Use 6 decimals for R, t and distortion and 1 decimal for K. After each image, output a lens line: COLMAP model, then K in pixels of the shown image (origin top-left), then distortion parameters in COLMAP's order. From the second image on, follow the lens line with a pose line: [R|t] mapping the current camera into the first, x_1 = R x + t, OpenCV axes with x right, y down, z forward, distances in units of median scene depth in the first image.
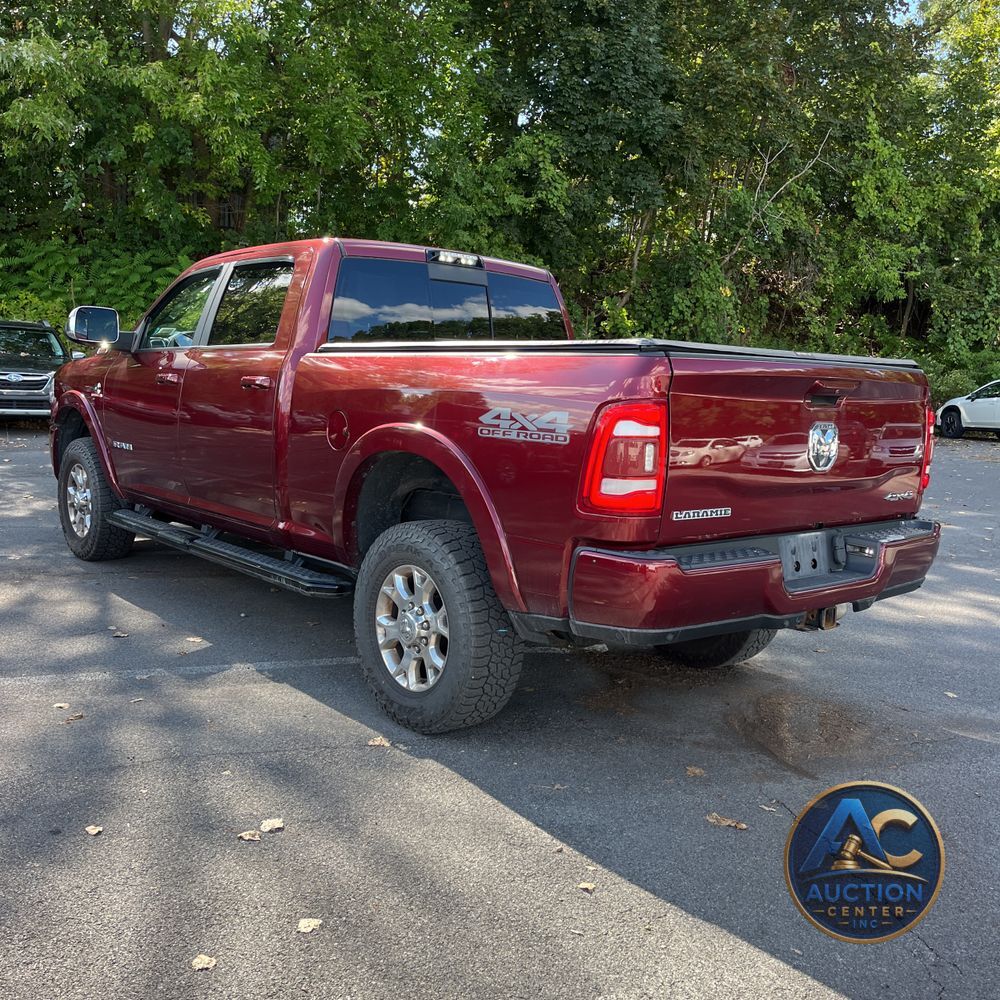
lens RADIAL K [[1011.0, 0, 501.3], [0, 1011.0, 479.0], [0, 0, 1]] dist [0.023878, 0.004947]
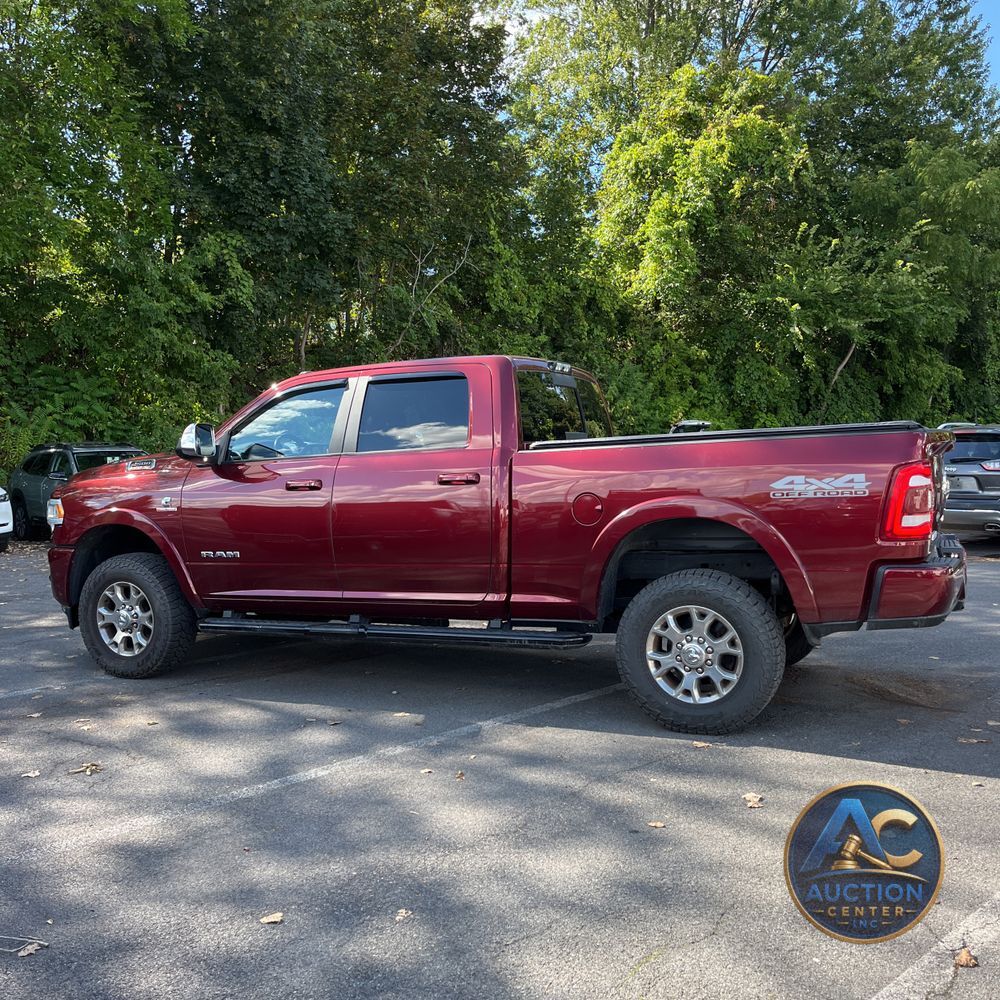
lens RADIAL K [[1007.3, 0, 500.0], [0, 1007.3, 500.0], [0, 0, 1]] dist [0.051746, -0.065331]
pose [[0.908841, -0.086049, 0.408172, -0.182798], [0.111521, 0.992998, -0.038973, -0.005611], [-0.401960, 0.080940, 0.912073, -0.019757]]
